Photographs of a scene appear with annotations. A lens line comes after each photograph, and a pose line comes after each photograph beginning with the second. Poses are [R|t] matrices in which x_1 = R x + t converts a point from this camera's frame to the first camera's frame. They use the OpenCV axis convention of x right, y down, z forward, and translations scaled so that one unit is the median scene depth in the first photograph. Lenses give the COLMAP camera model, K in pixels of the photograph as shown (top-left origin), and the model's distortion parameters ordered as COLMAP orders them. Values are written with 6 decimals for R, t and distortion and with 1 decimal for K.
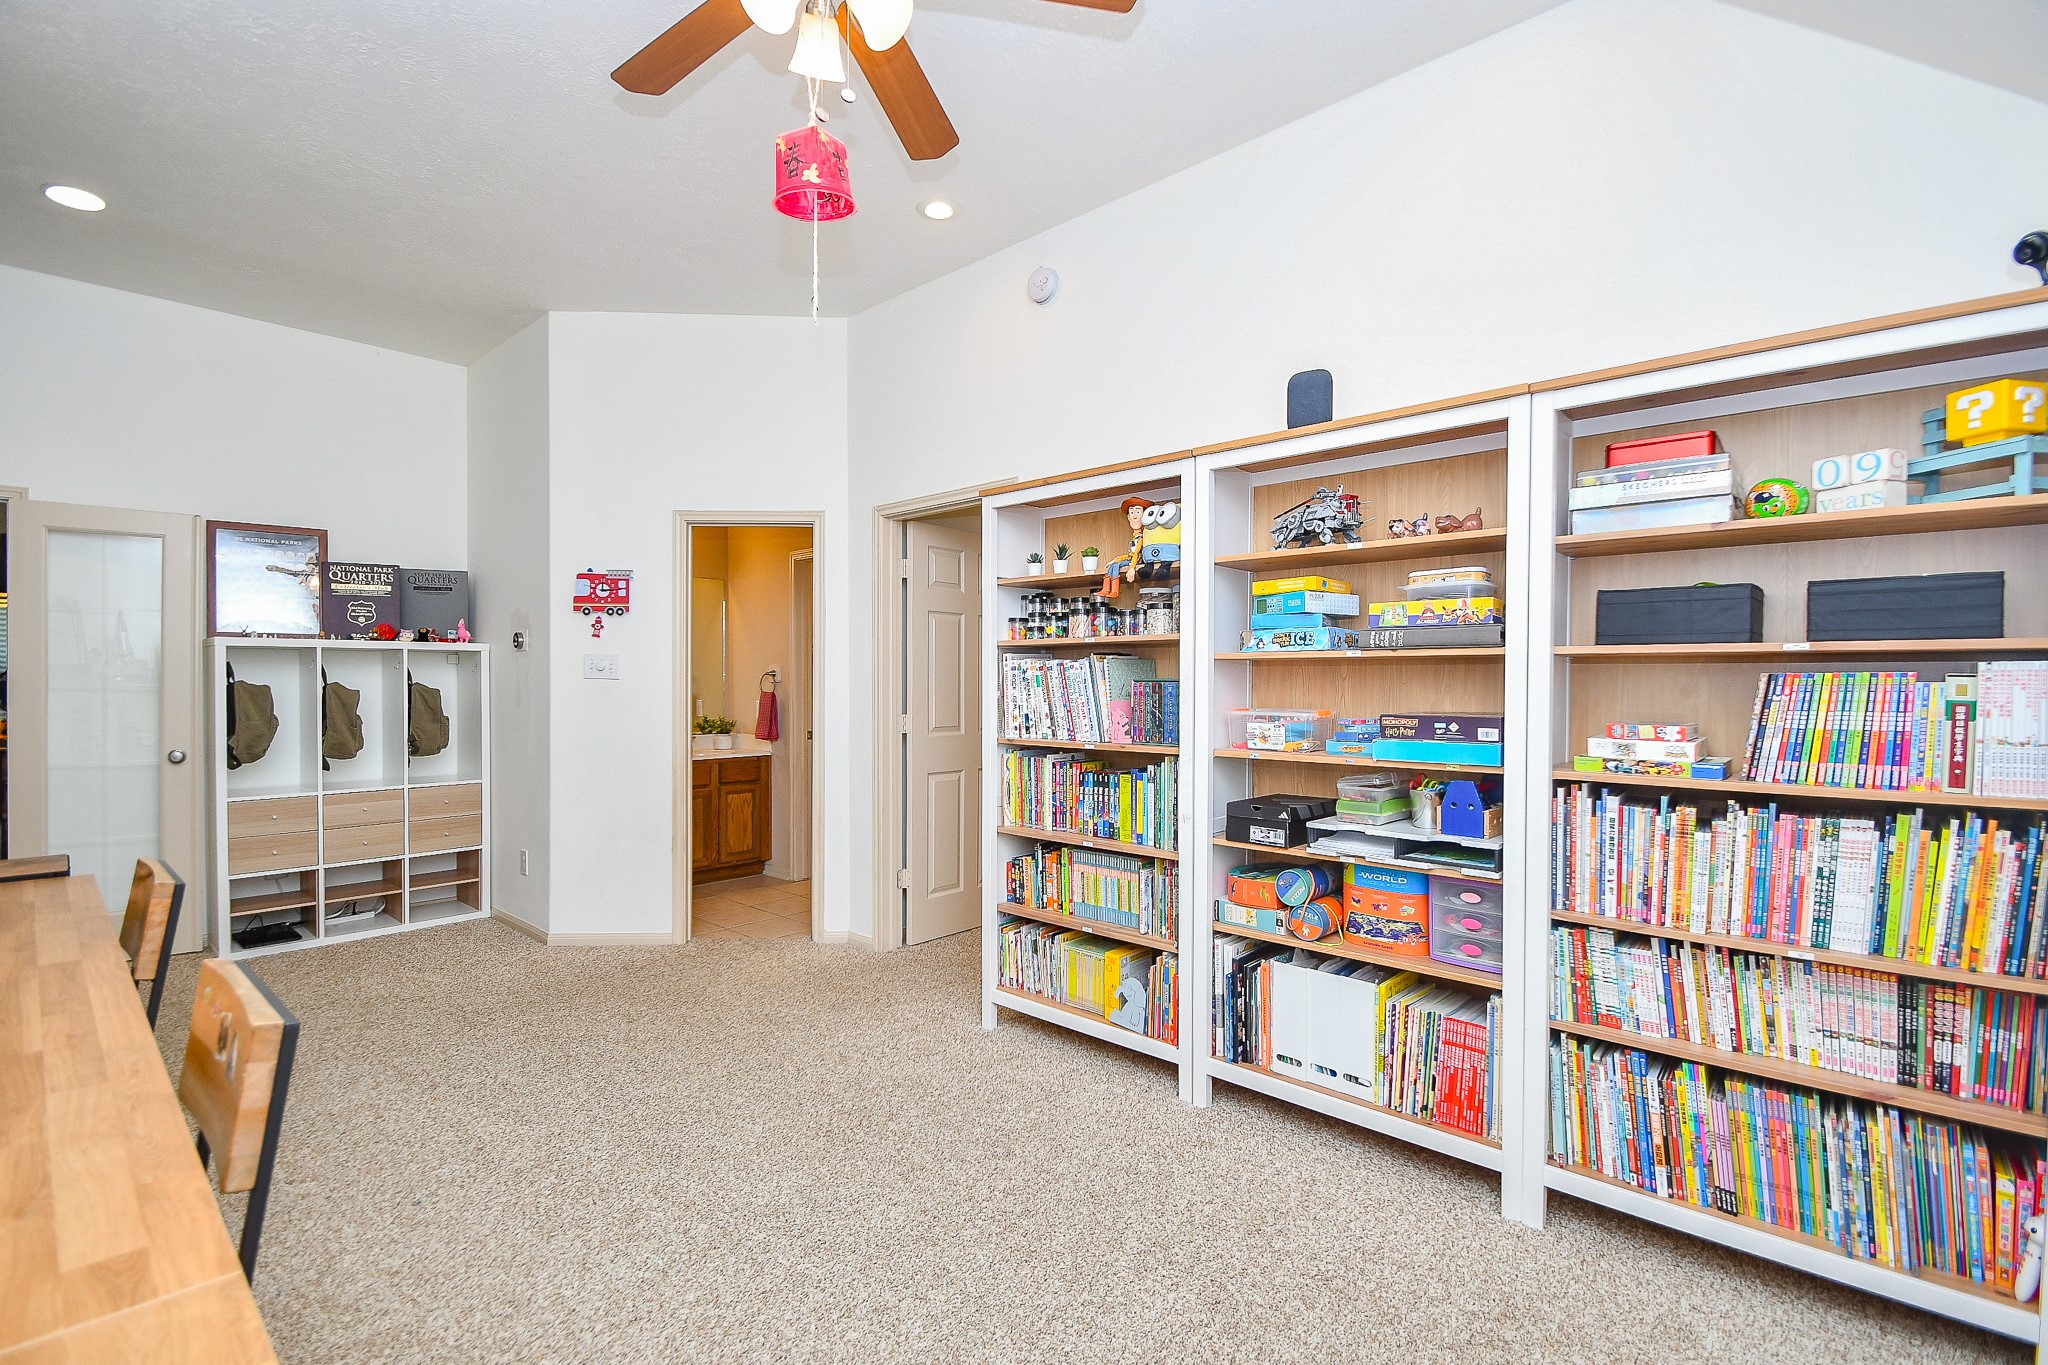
lens RADIAL K [[927.7, 0, 1005.3], [0, 927.7, 686.6], [0, 0, 1]] dist [0.001554, -0.001986]
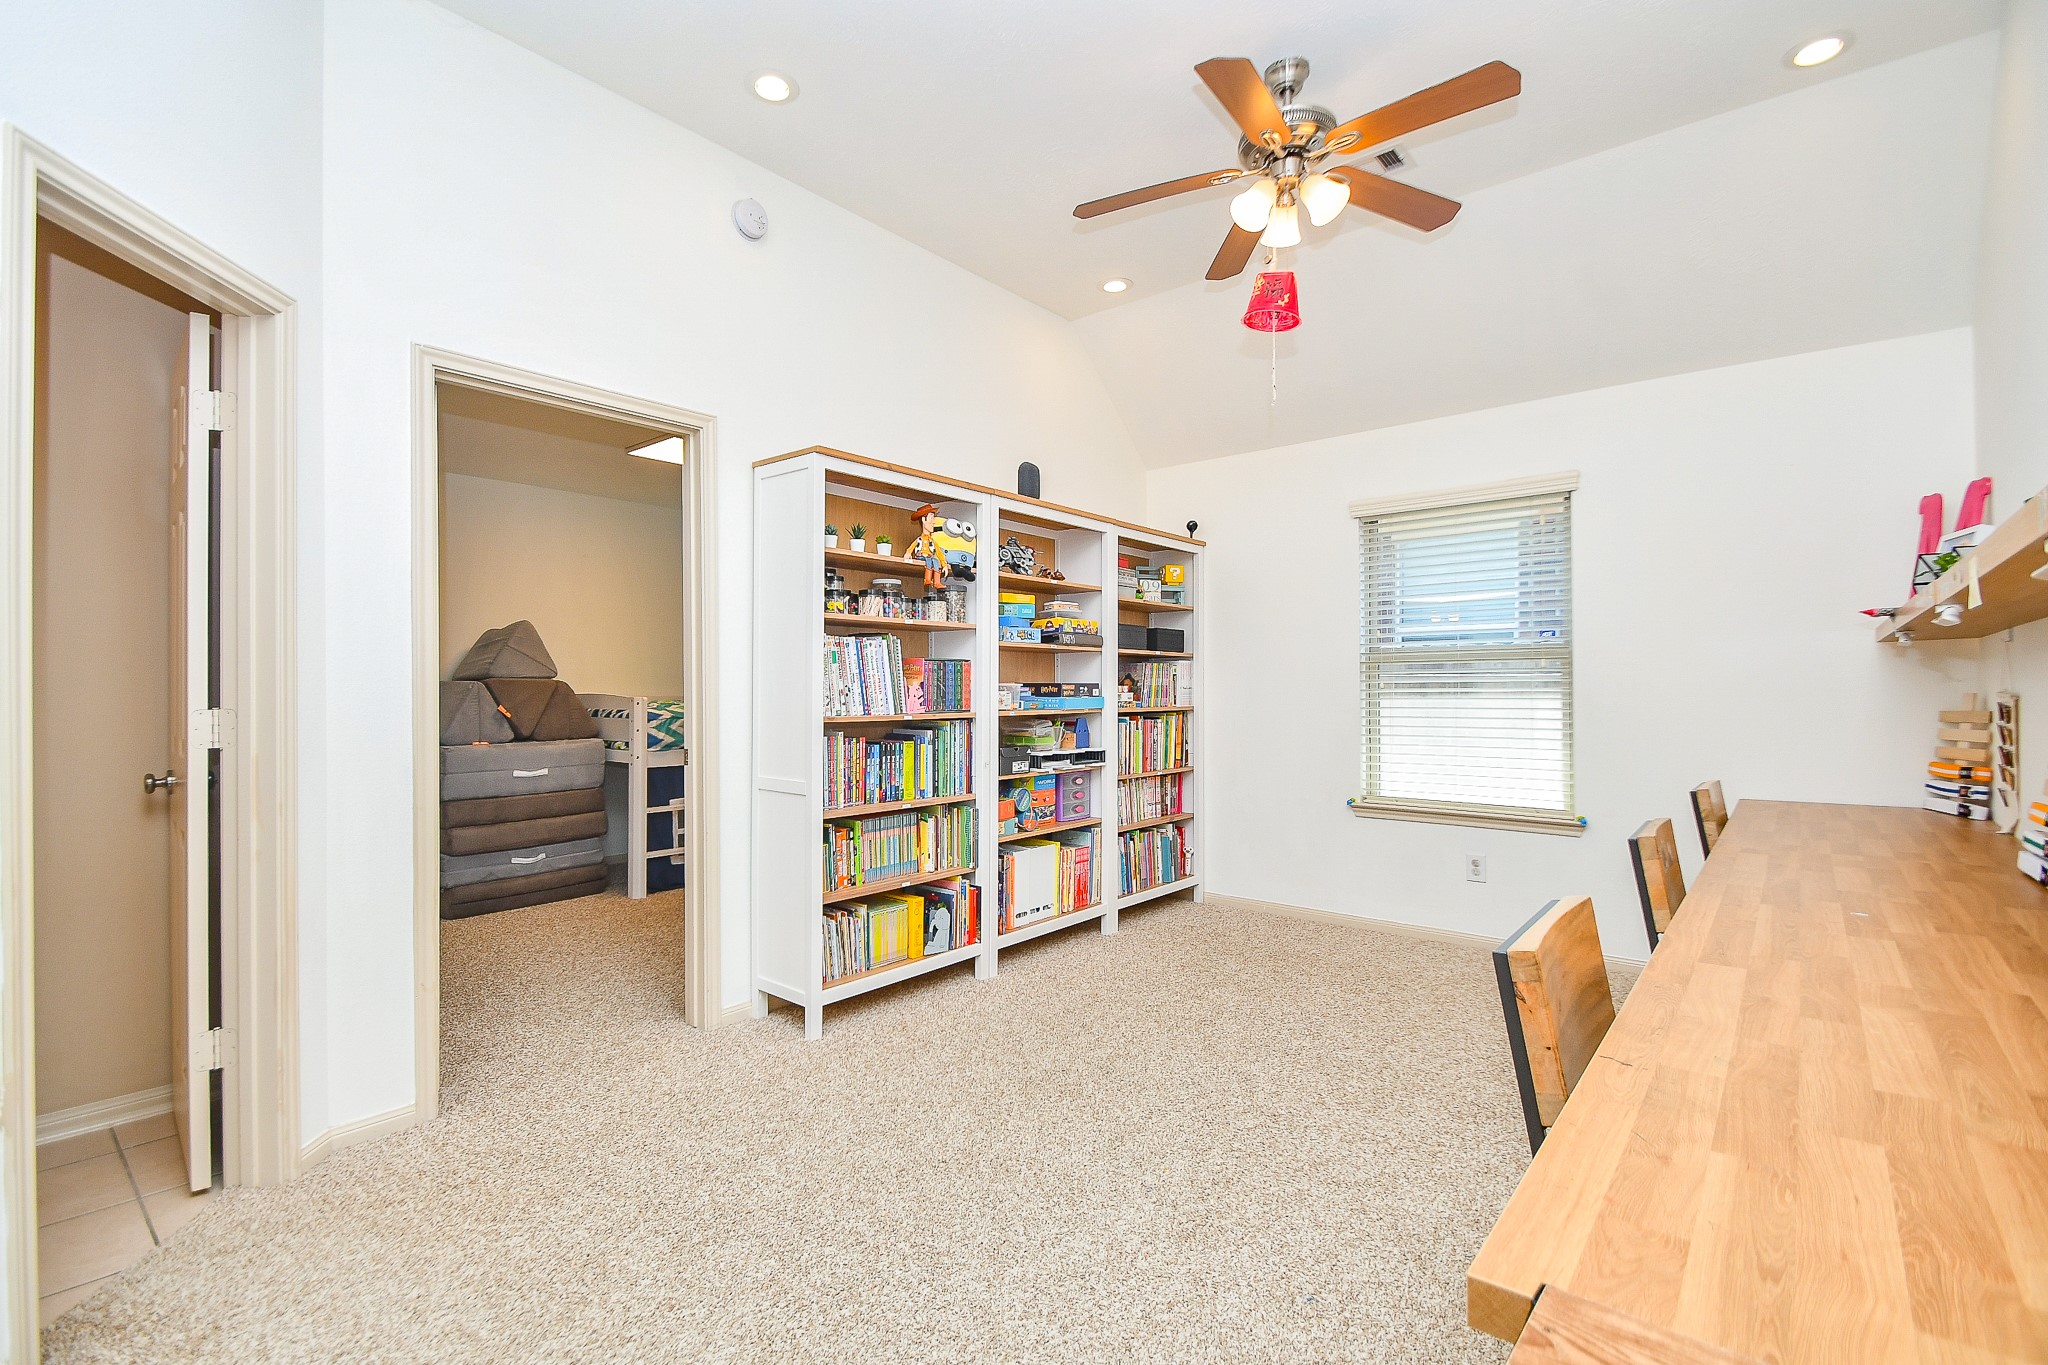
lens RADIAL K [[927.7, 0, 1005.9], [0, 927.7, 683.3], [0, 0, 1]] dist [0.001554, -0.001986]
pose [[-0.043654, 0.002350, 0.999044, -1.108048], [0.005528, 0.999982, -0.002111, 0.028458], [-0.999031, 0.005431, -0.043666, 1.008018]]
